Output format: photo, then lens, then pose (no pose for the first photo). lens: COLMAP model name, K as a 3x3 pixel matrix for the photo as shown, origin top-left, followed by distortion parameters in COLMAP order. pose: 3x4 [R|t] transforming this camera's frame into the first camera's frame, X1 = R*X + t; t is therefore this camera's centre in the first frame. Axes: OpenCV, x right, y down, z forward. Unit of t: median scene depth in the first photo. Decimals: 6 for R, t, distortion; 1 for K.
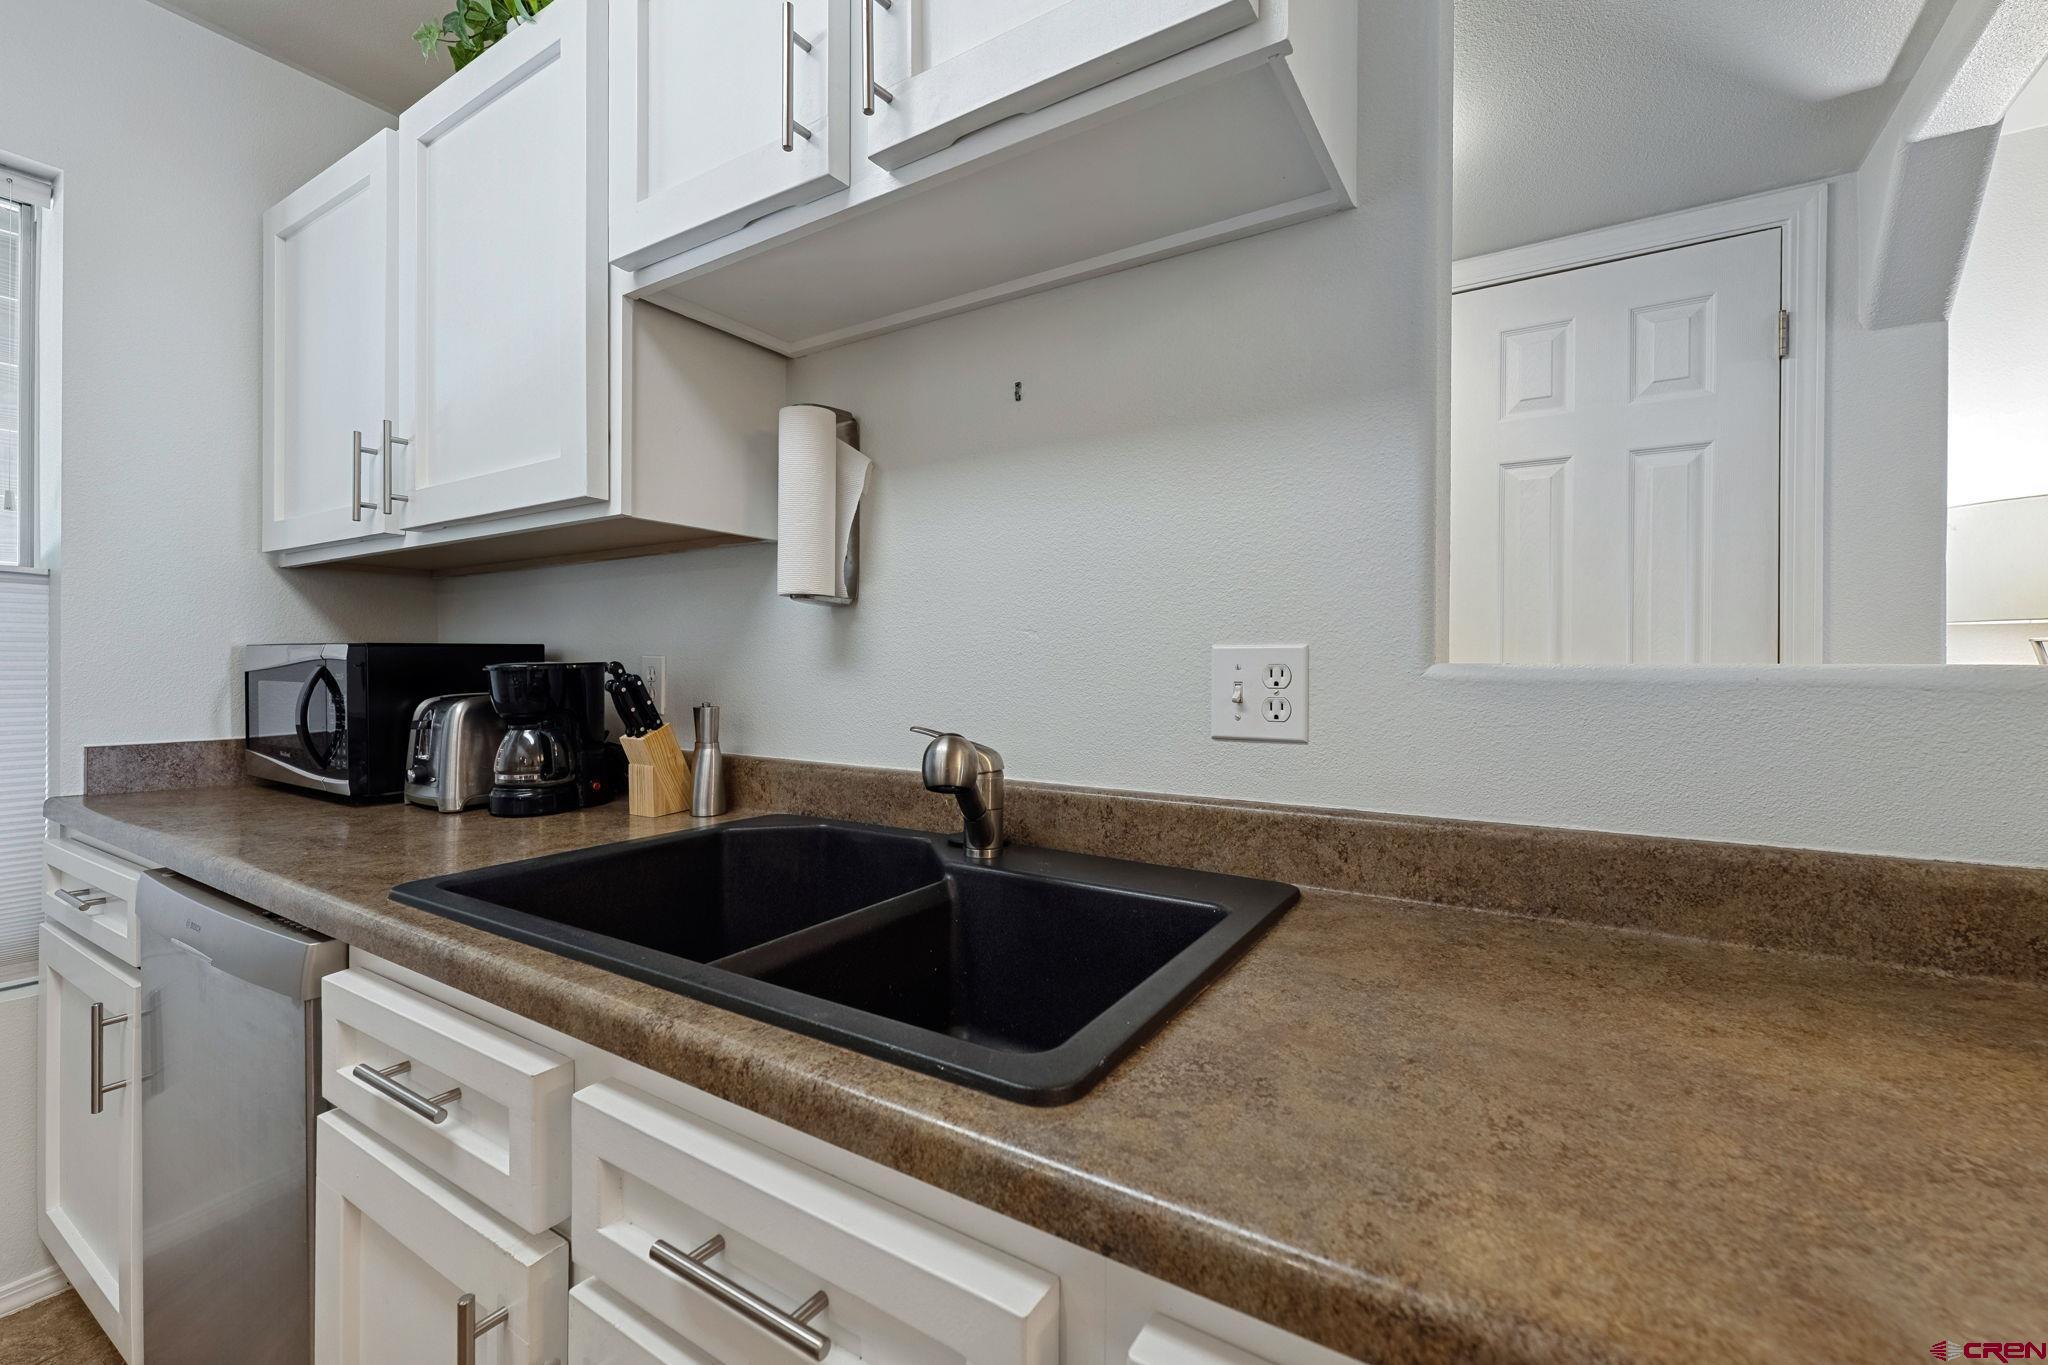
lens RADIAL K [[858.7, 0, 1023.6], [0, 858.7, 665.8], [0, 0, 1]] dist [0.001072, 0.000475]
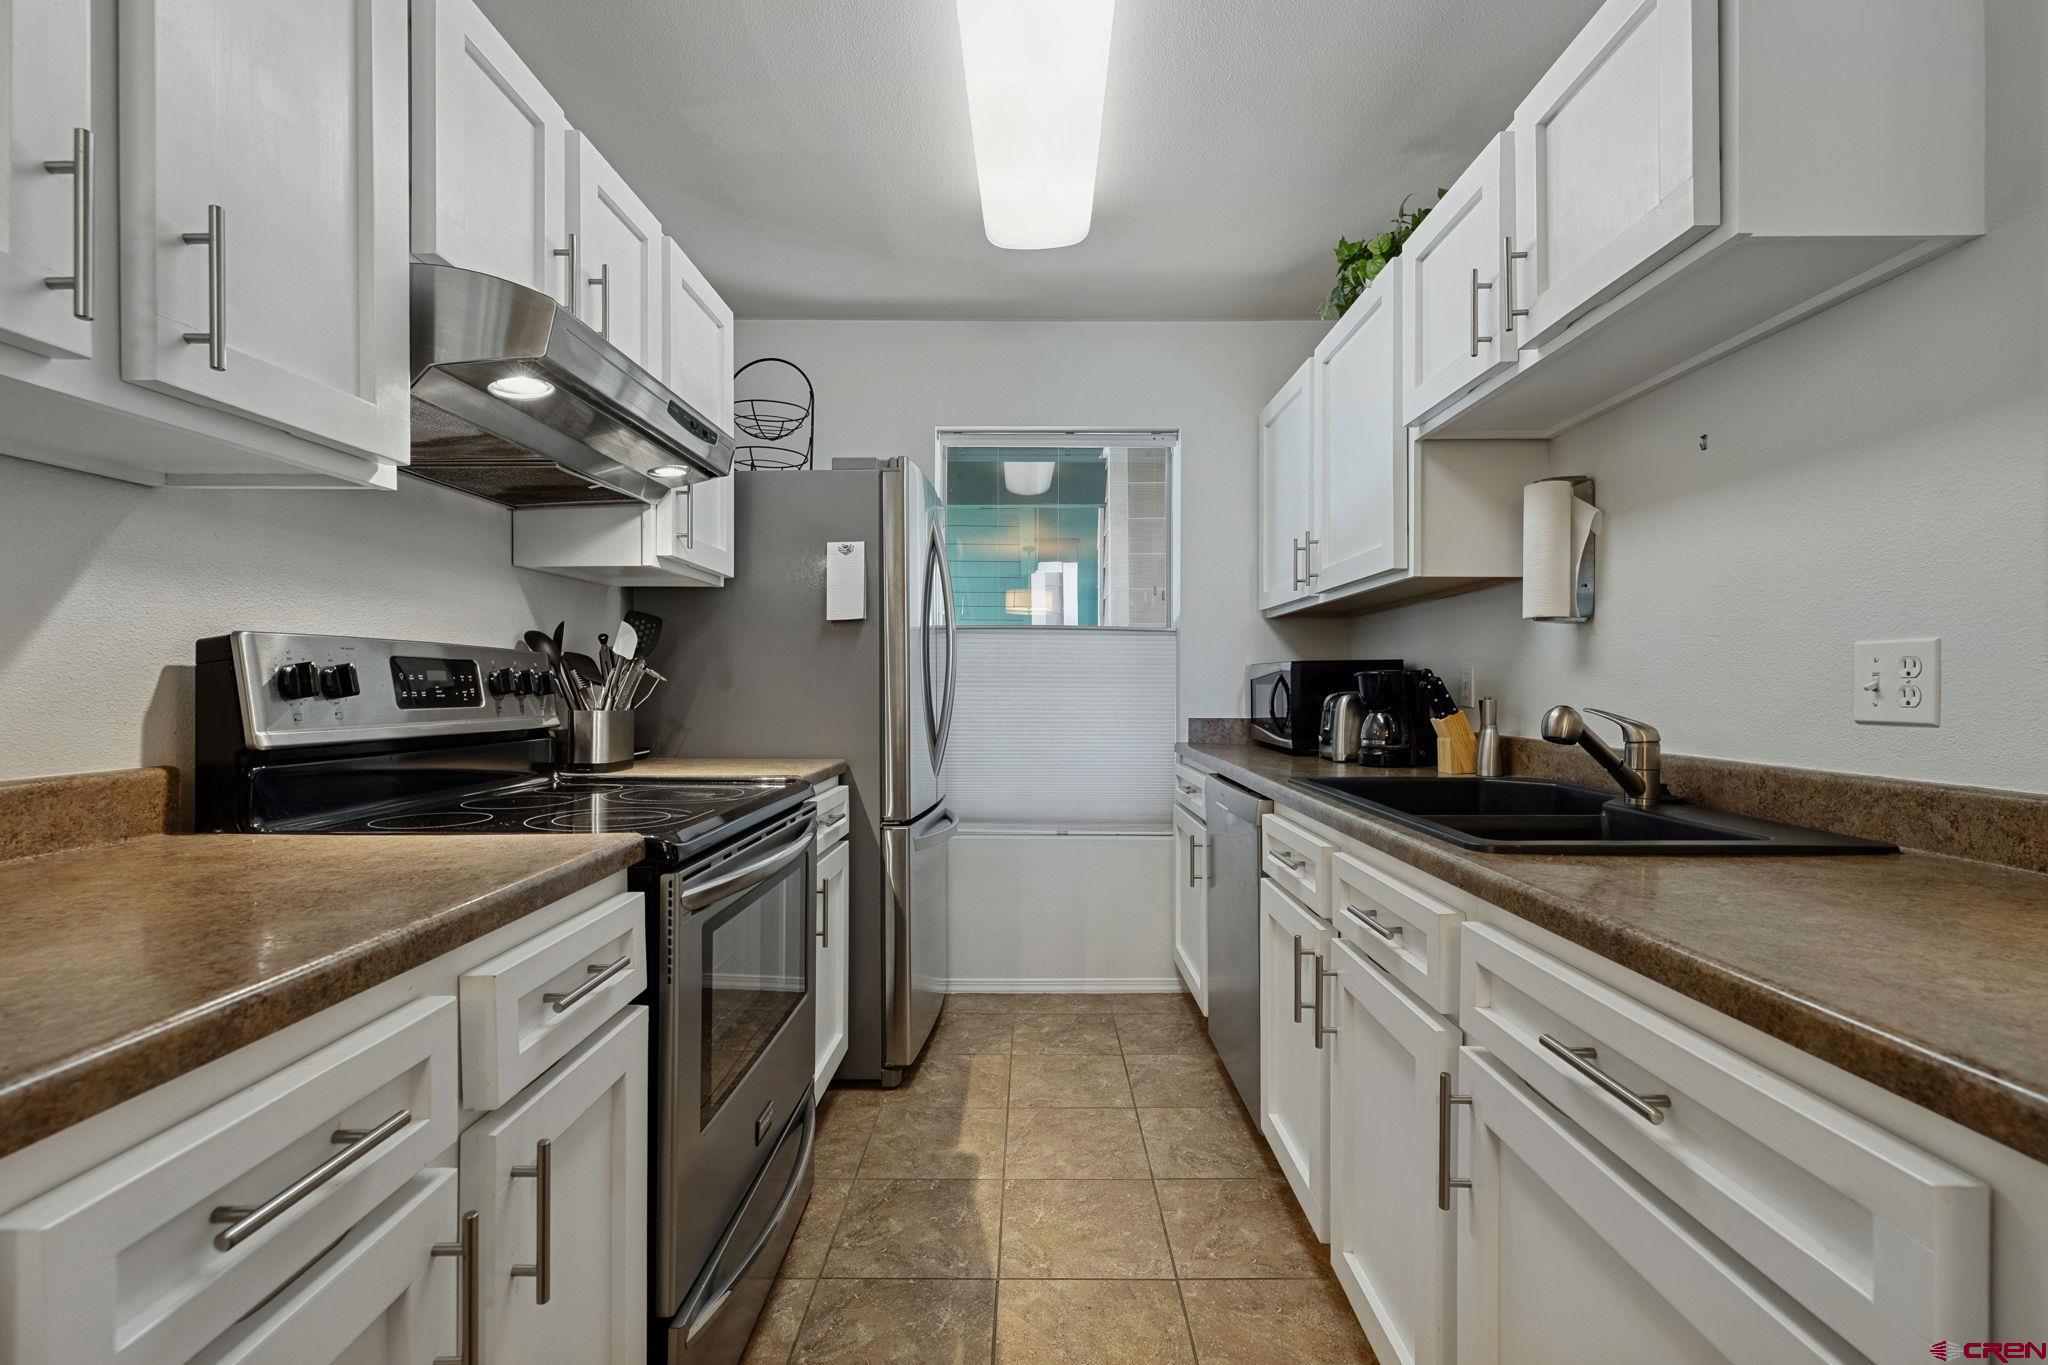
lens RADIAL K [[877.0, 0, 1028.8], [0, 877.0, 685.8], [0, 0, 1]] dist [-0.000664, -0.000201]
pose [[0.530381, -0.001378, -0.847758, 0.508928], [0.000855, 0.999999, -0.001091, 0.028878], [0.847759, -0.000146, 0.530382, -0.457131]]
